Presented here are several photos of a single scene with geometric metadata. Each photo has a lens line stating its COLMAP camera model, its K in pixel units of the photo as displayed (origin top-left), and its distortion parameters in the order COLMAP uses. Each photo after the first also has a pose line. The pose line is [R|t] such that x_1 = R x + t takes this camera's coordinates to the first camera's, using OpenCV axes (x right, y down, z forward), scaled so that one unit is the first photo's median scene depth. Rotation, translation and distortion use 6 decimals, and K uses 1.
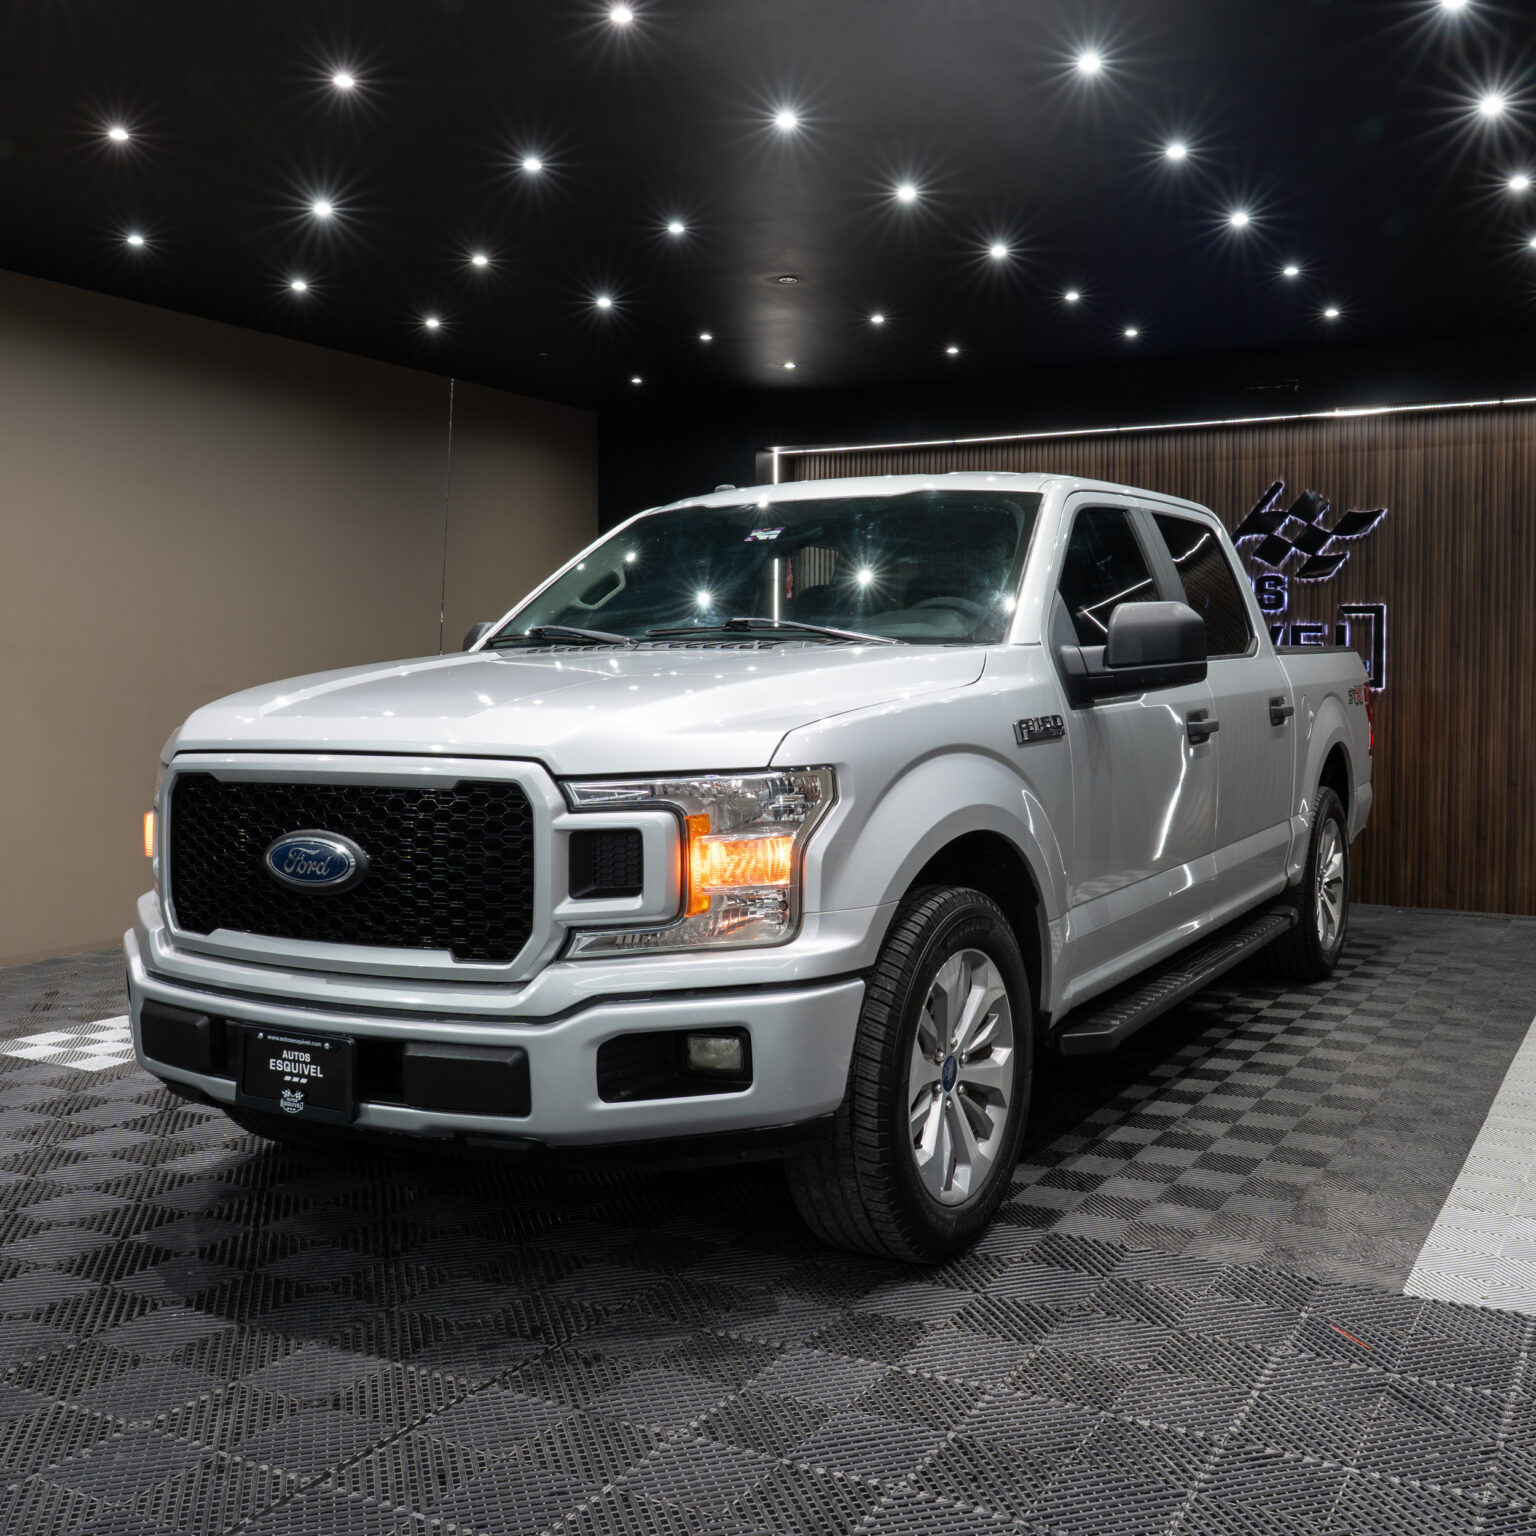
lens RADIAL K [[1592.7, 0, 766.5], [0, 1592.7, 760.6], [0, 0, 1]] dist [-0.036585, -0.020494]
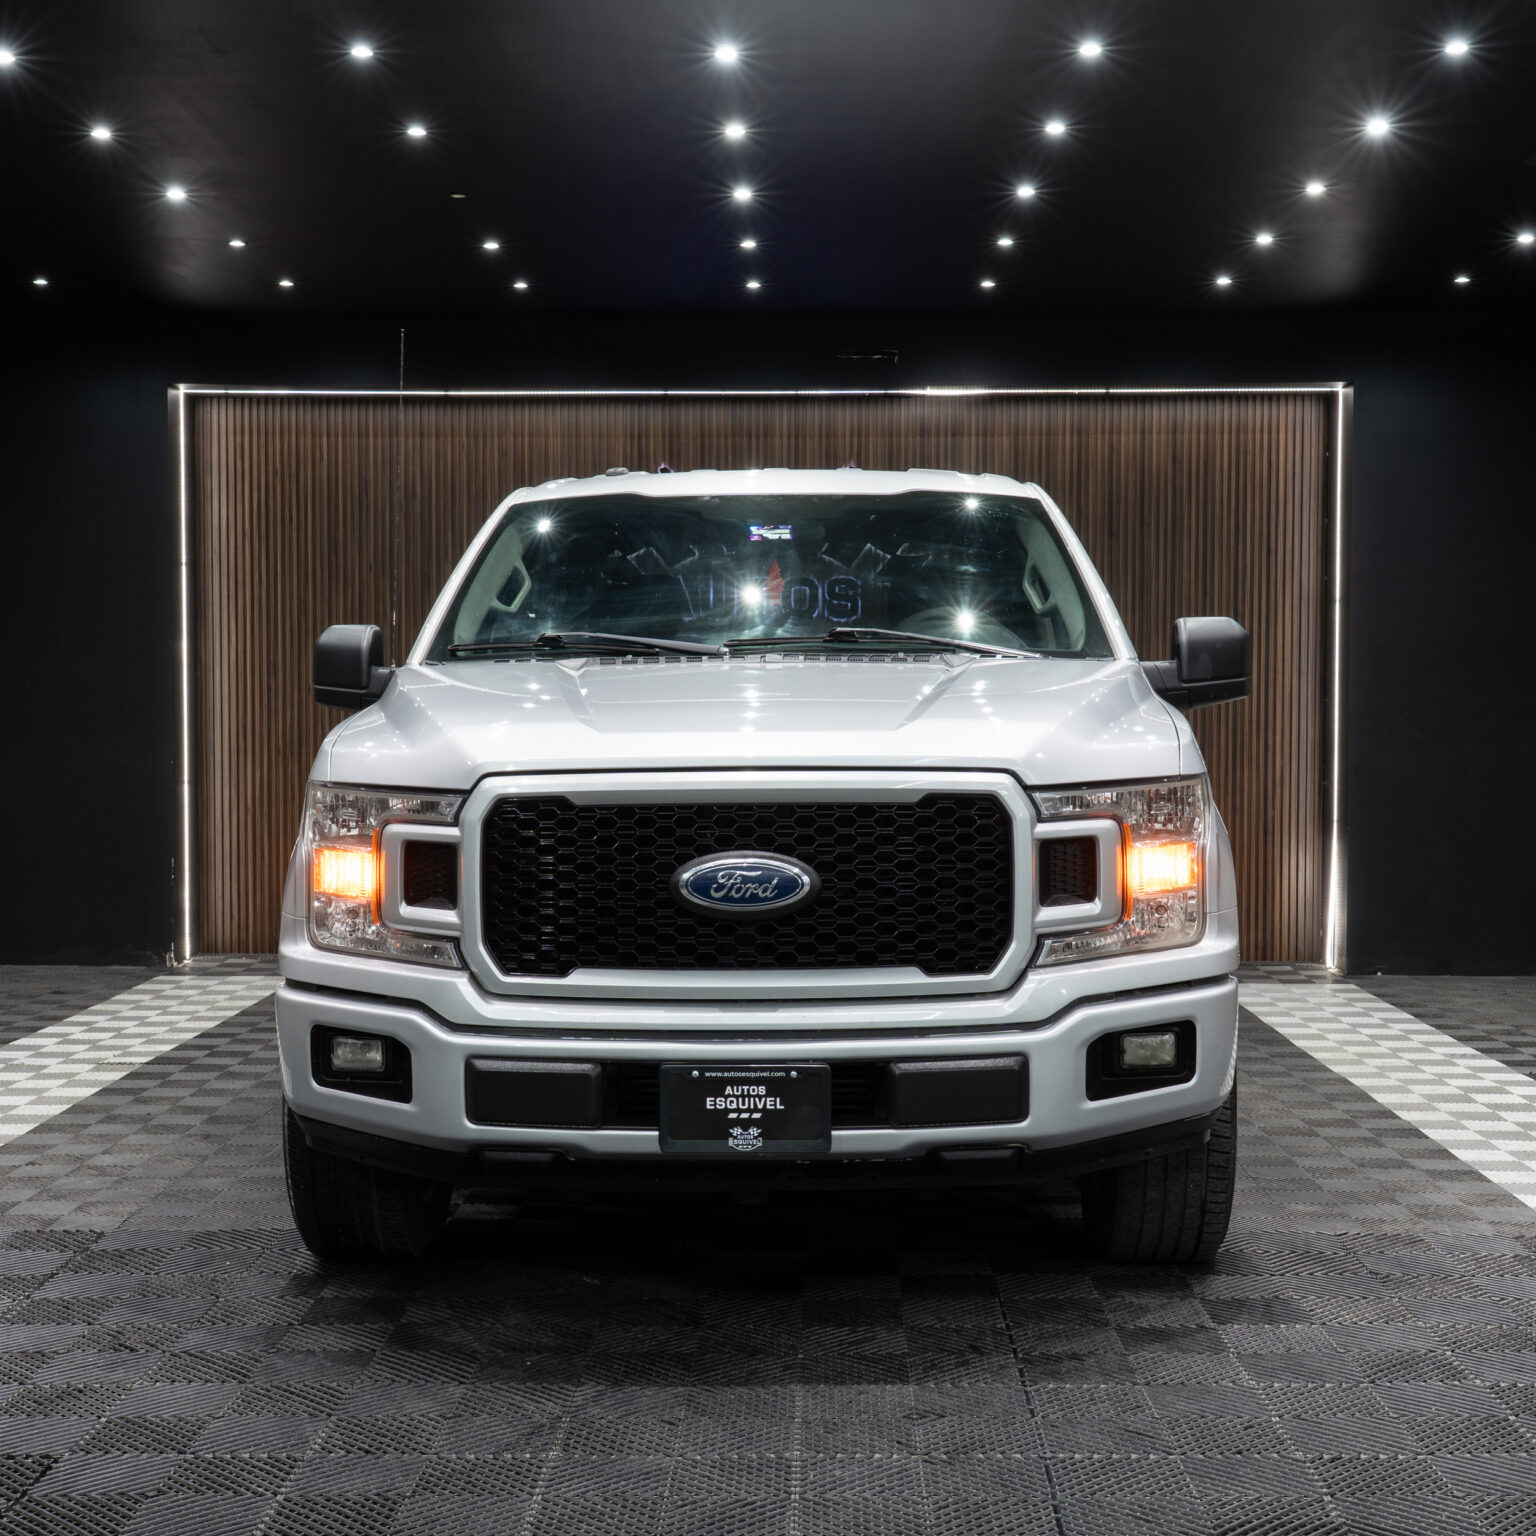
lens RADIAL K [[2260.0, 0, 771.7], [0, 2260.0, 806.2], [0, 0, 1]] dist [0.014671, 0.055559]
pose [[0.894850, -0.019104, 0.445957, -0.885223], [0.021573, 0.999767, -0.000460, 0.018396], [-0.445845, 0.010032, 0.895054, -0.213946]]
